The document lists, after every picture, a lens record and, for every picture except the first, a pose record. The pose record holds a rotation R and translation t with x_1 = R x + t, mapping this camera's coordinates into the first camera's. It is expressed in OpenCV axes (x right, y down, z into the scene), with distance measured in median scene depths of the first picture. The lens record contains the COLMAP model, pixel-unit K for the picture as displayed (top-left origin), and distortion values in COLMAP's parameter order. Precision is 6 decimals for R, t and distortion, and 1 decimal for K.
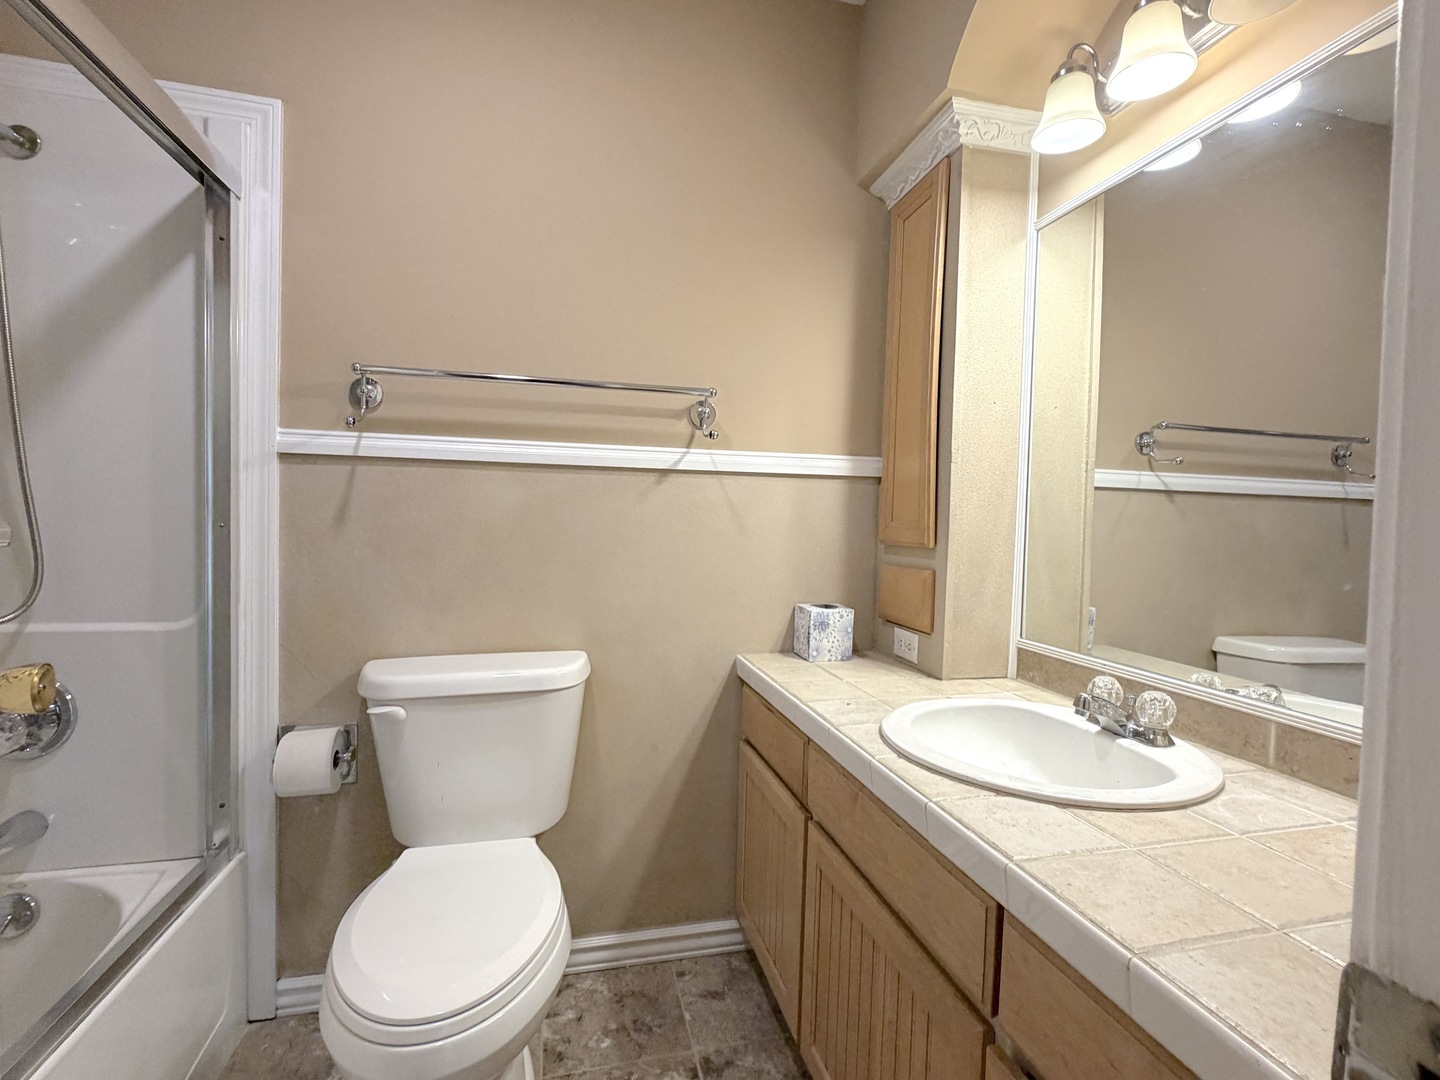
lens RADIAL K [[672.3, 0, 727.3], [0, 672.3, 541.6], [0, 0, 1]] dist [-0.001741, 0.000554]
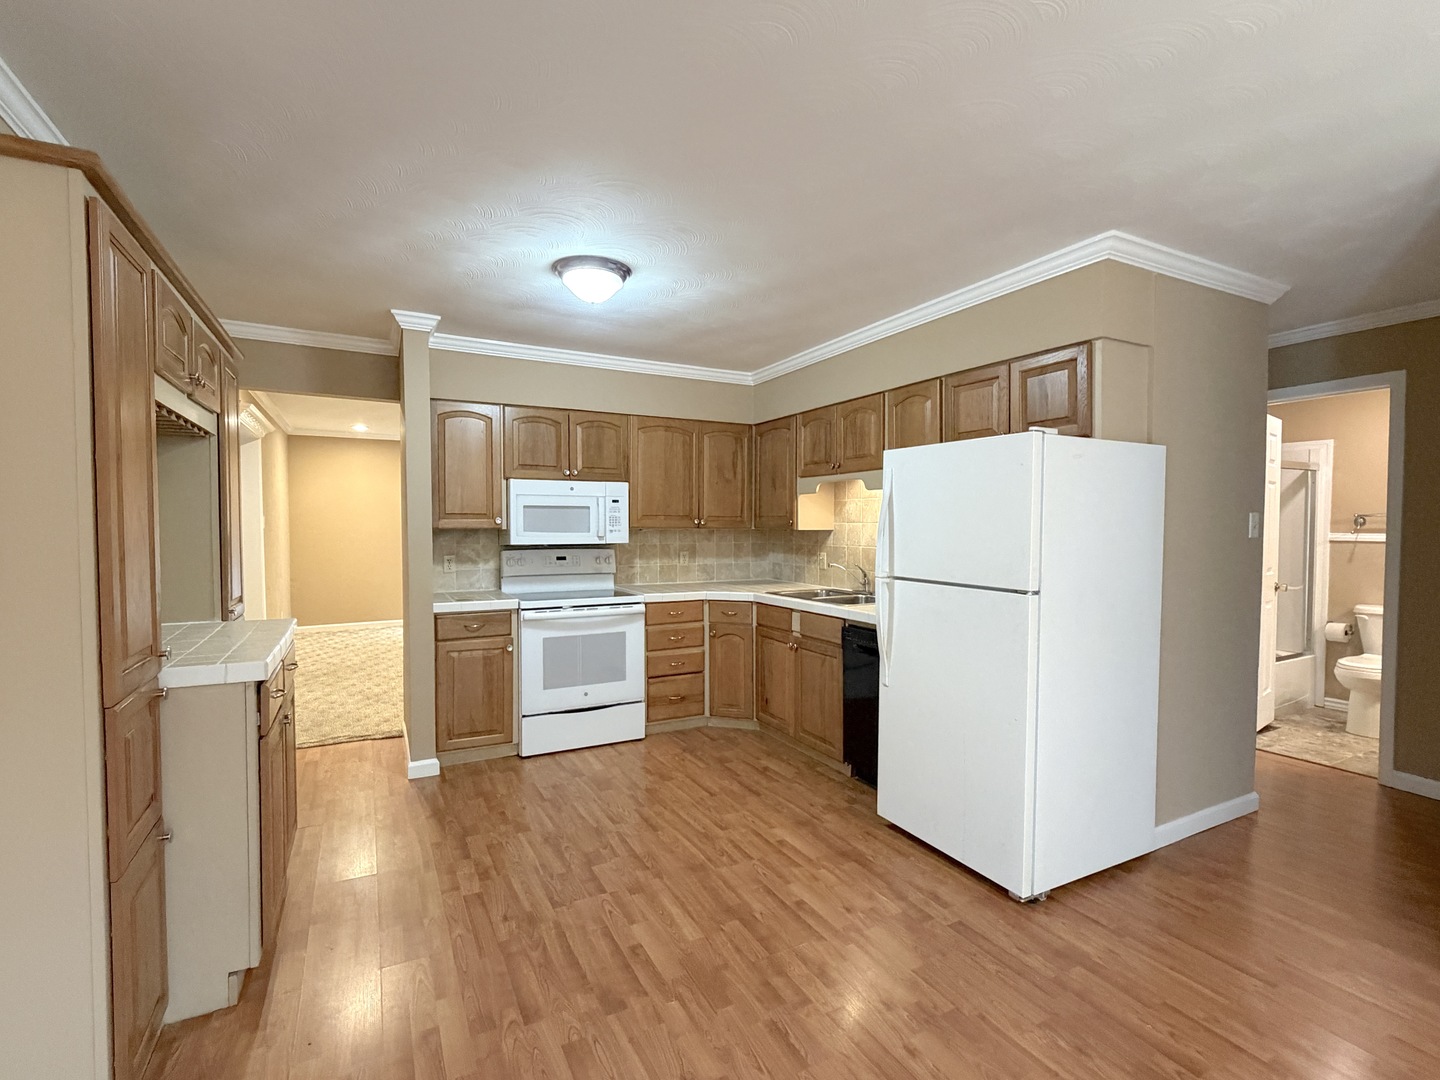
lens RADIAL K [[672.3, 0, 722.4], [0, 672.3, 540.5], [0, 0, 1]] dist [-0.001741, 0.000554]
pose [[0.228564, 0.006530, -0.973507, 1.938882], [-0.025298, 0.999680, 0.000766, -0.056553], [0.973200, 0.024453, 0.228656, -2.767057]]
